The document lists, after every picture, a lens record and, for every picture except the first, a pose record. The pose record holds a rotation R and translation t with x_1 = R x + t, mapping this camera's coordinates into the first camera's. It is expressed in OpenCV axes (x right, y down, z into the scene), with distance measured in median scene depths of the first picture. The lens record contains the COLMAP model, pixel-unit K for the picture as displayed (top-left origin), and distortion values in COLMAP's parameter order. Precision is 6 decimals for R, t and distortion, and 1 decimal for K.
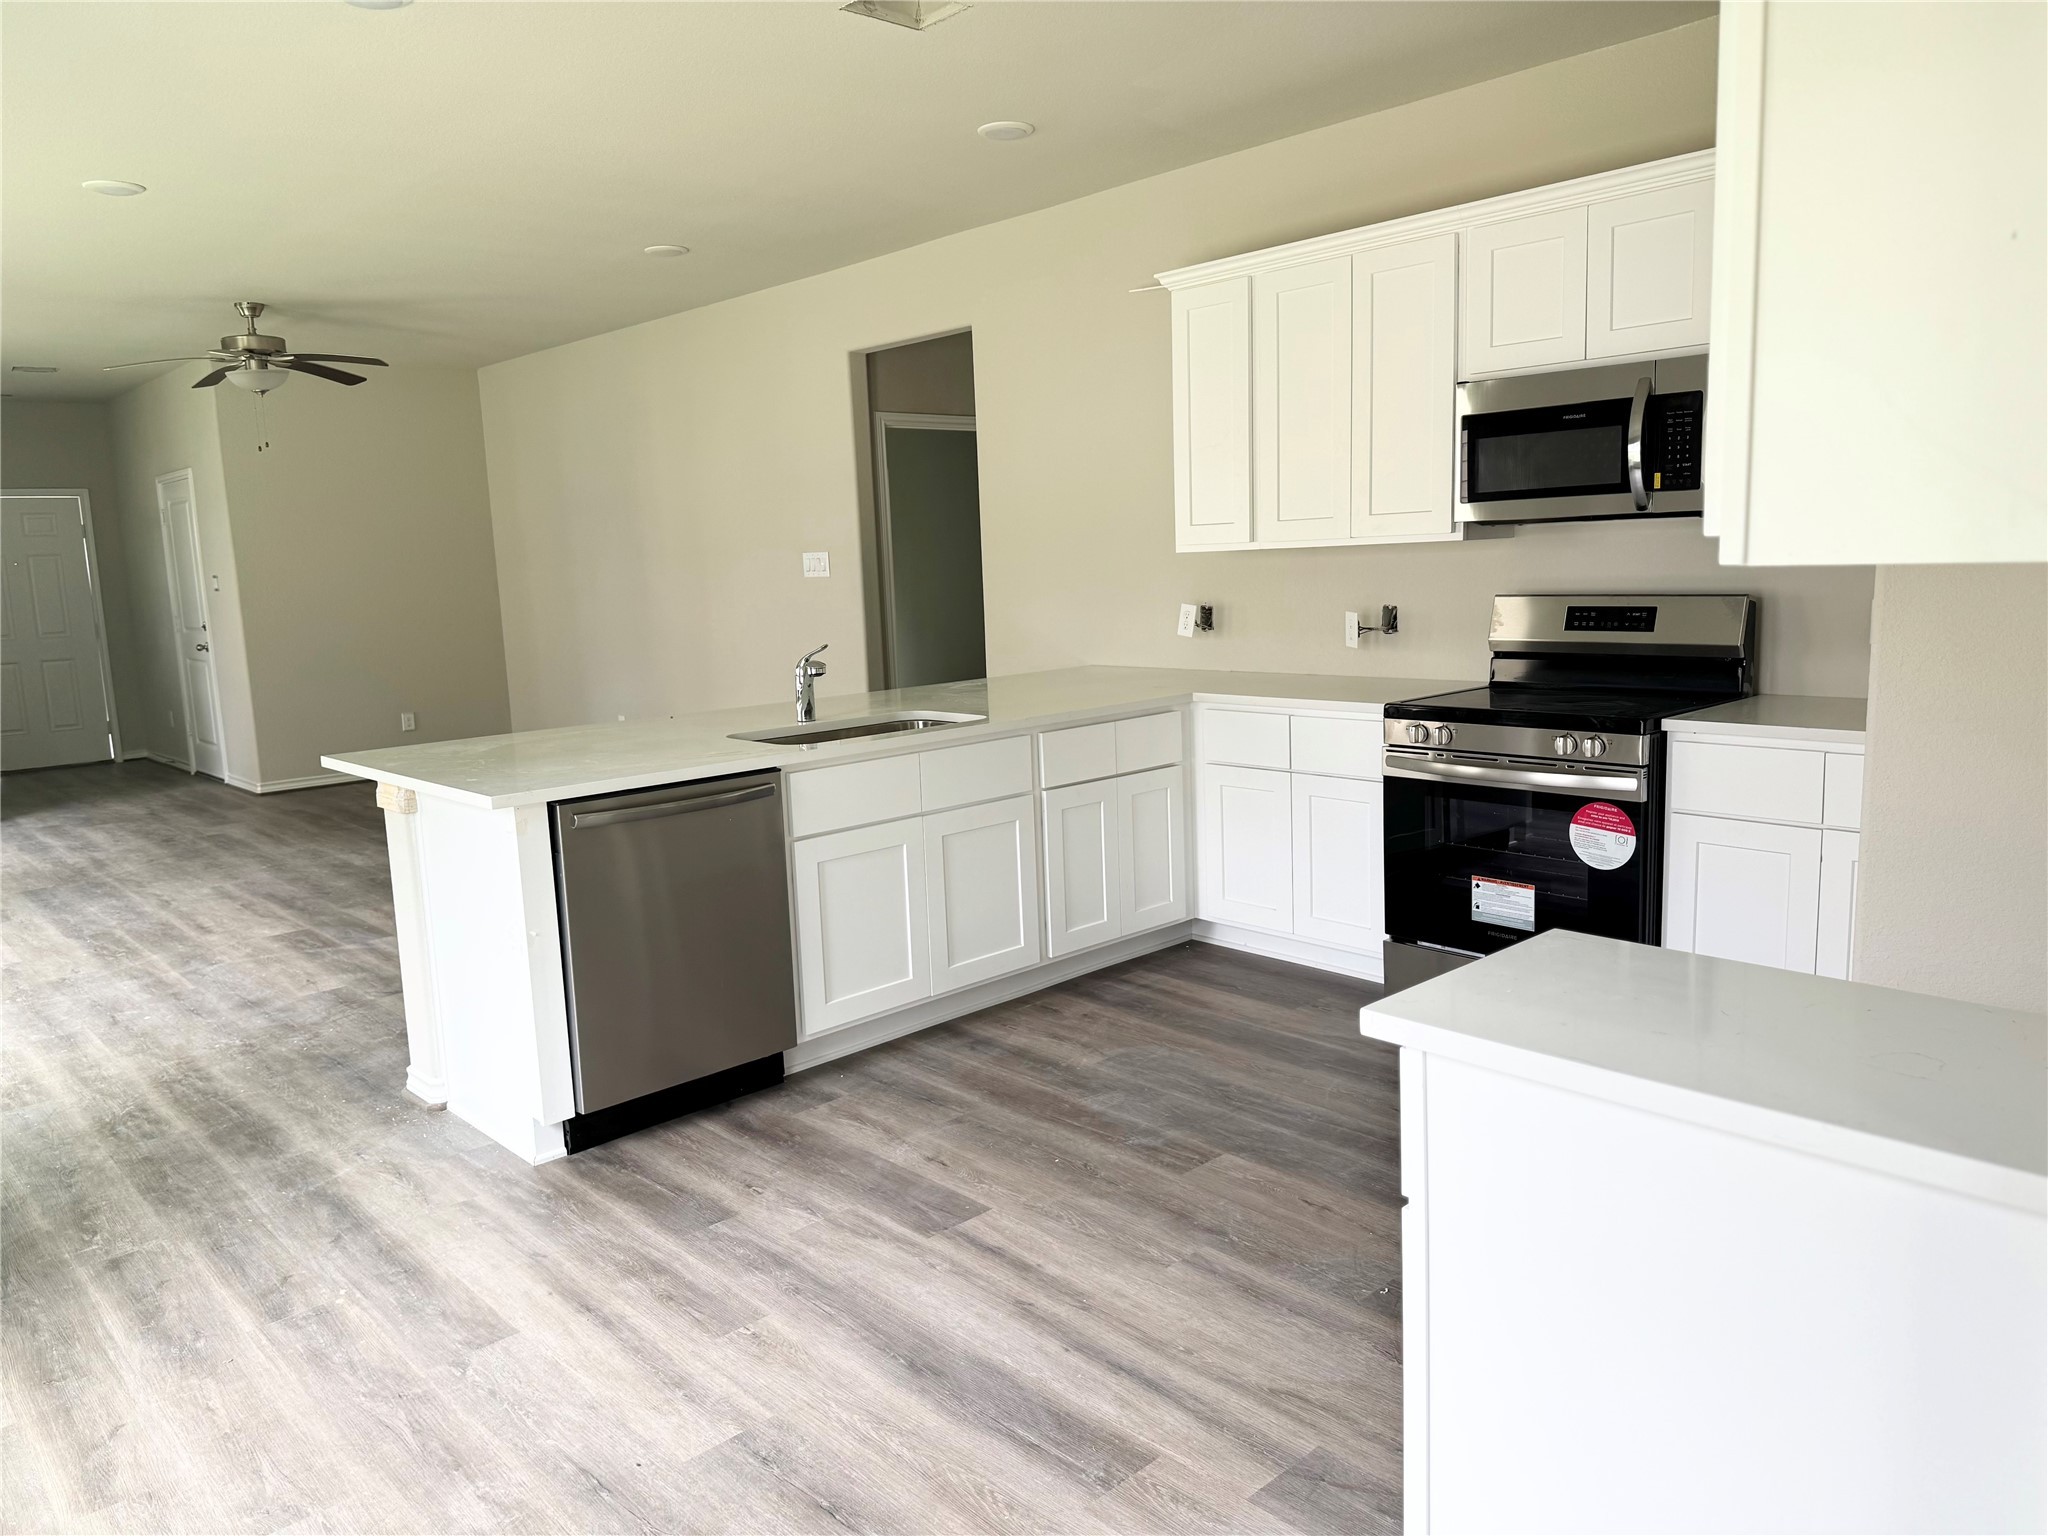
lens RADIAL K [[1411.8, 0, 1024.0], [0, 1411.8, 768.0], [0, 0, 1]] dist [0.068750, -0.083956]
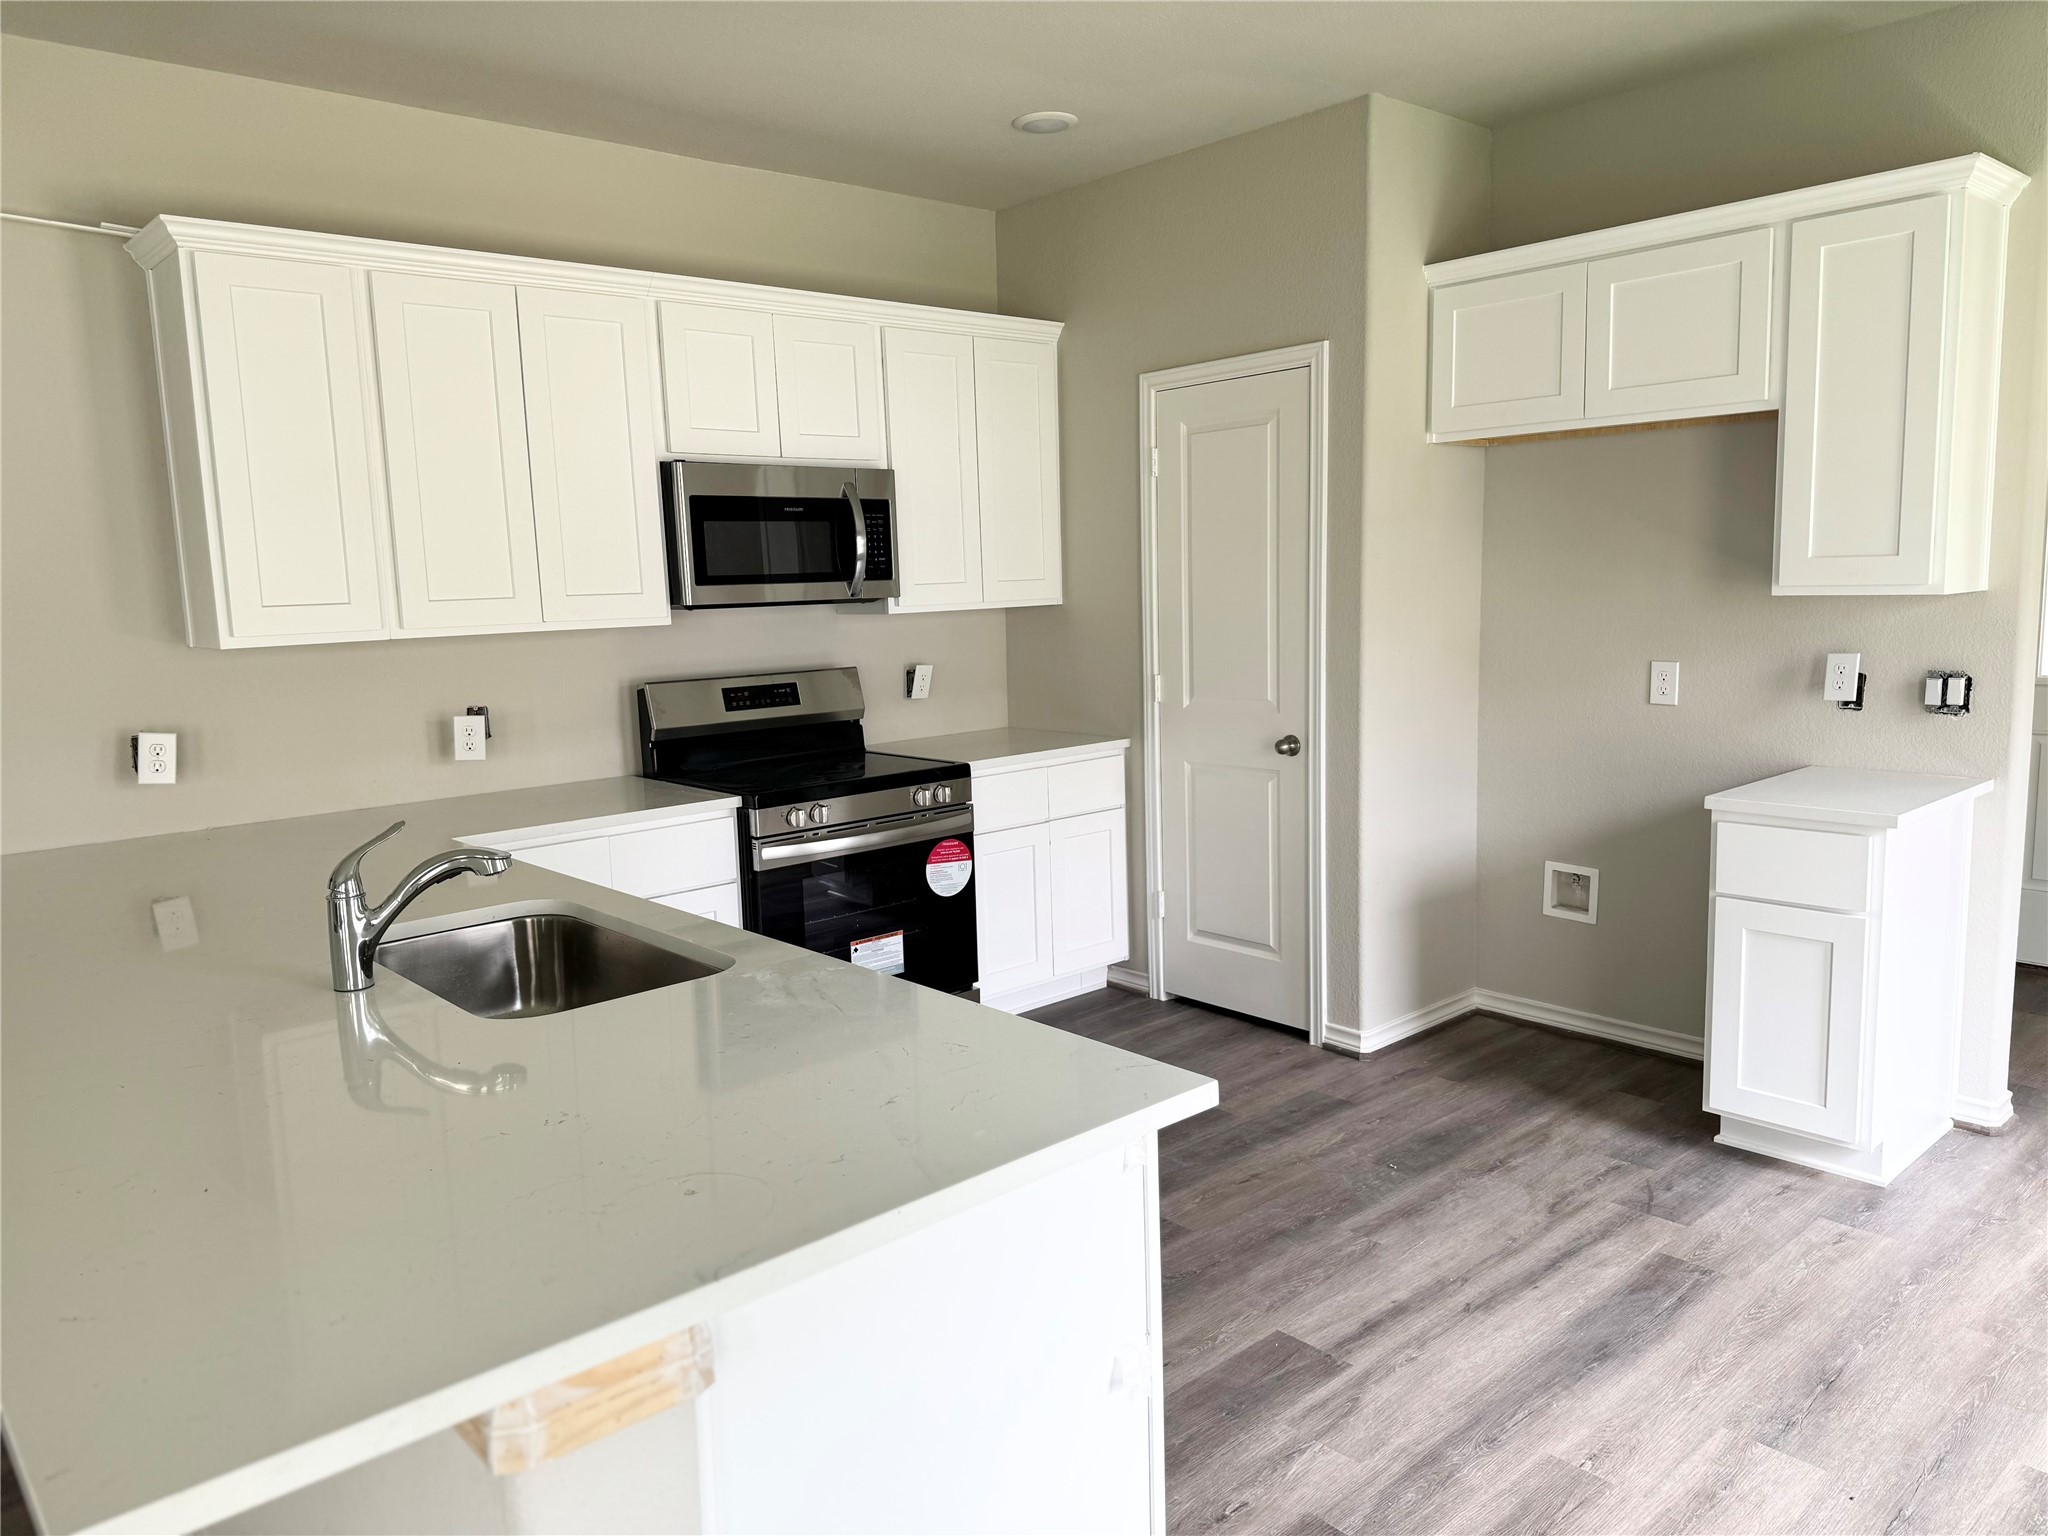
lens RADIAL K [[1410.1, 0, 1043.2], [0, 1410.1, 776.2], [0, 0, 1]] dist [0.006875, 0.000408]
pose [[0.033240, -0.115086, 0.992799, -0.937805], [0.181579, 0.977512, 0.107234, -0.176324], [-0.982814, 0.176707, 0.053390, 1.079689]]
